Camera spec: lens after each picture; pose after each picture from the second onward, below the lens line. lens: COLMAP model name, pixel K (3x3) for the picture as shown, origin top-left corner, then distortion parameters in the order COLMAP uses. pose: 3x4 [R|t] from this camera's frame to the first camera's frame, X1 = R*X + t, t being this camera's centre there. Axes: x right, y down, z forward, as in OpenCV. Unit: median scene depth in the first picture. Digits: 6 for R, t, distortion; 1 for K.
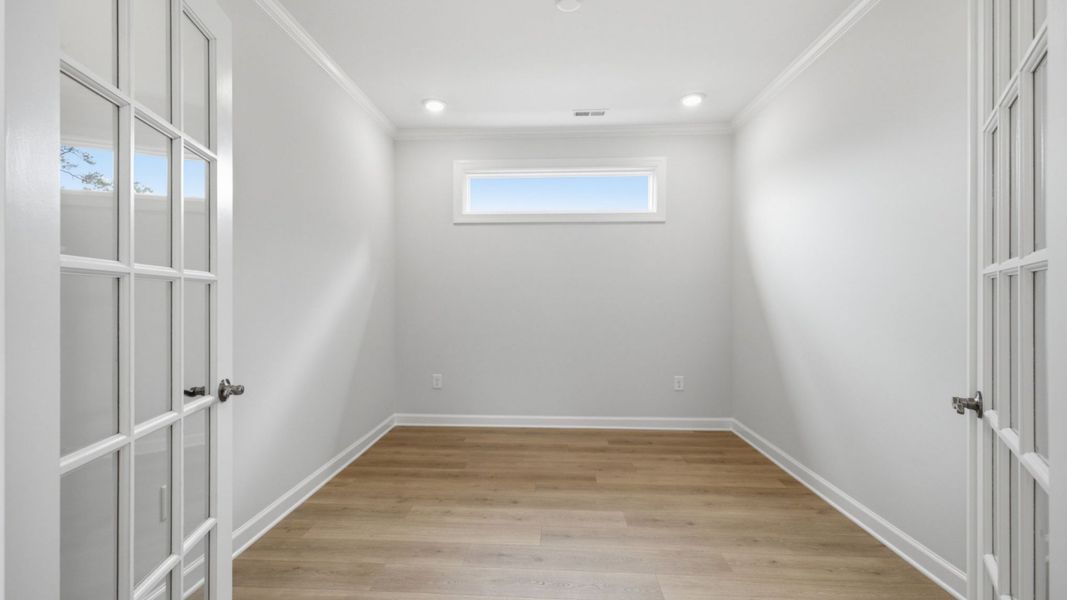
lens RADIAL K [[444.8, 0, 537.8], [0, 444.8, 296.1], [0, 0, 1]] dist [0.000778, -0.000075]
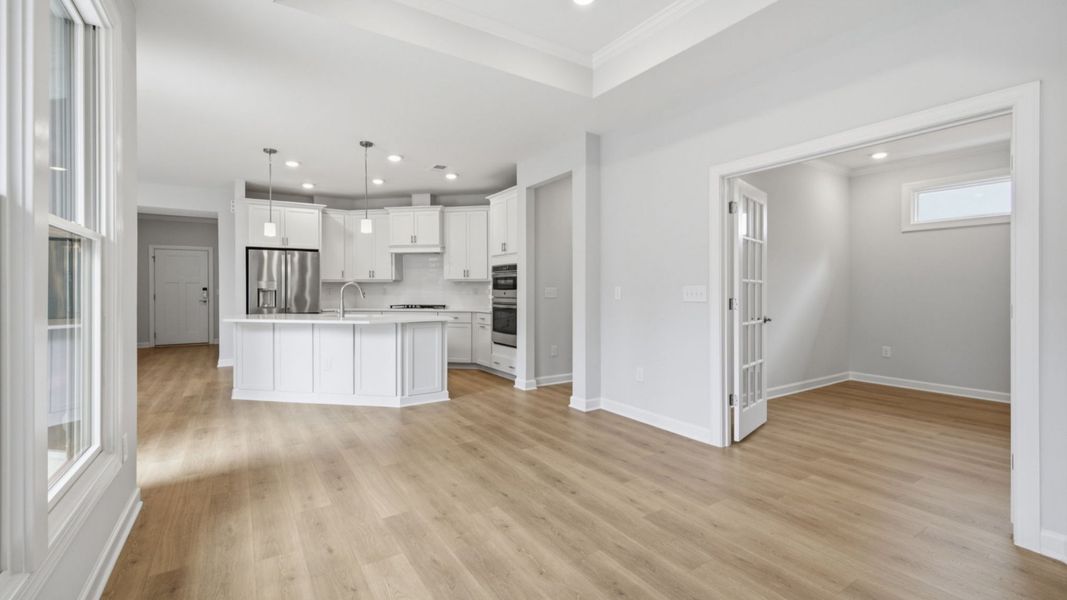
lens RADIAL K [[444.8, 0, 535.9], [0, 444.8, 293.6], [0, 0, 1]] dist [0.000778, -0.000075]
pose [[0.563168, 0.008092, -0.826303, 0.285193], [0.002233, 0.999933, 0.011315, -0.000373], [0.826340, -0.008218, 0.563112, -0.620198]]
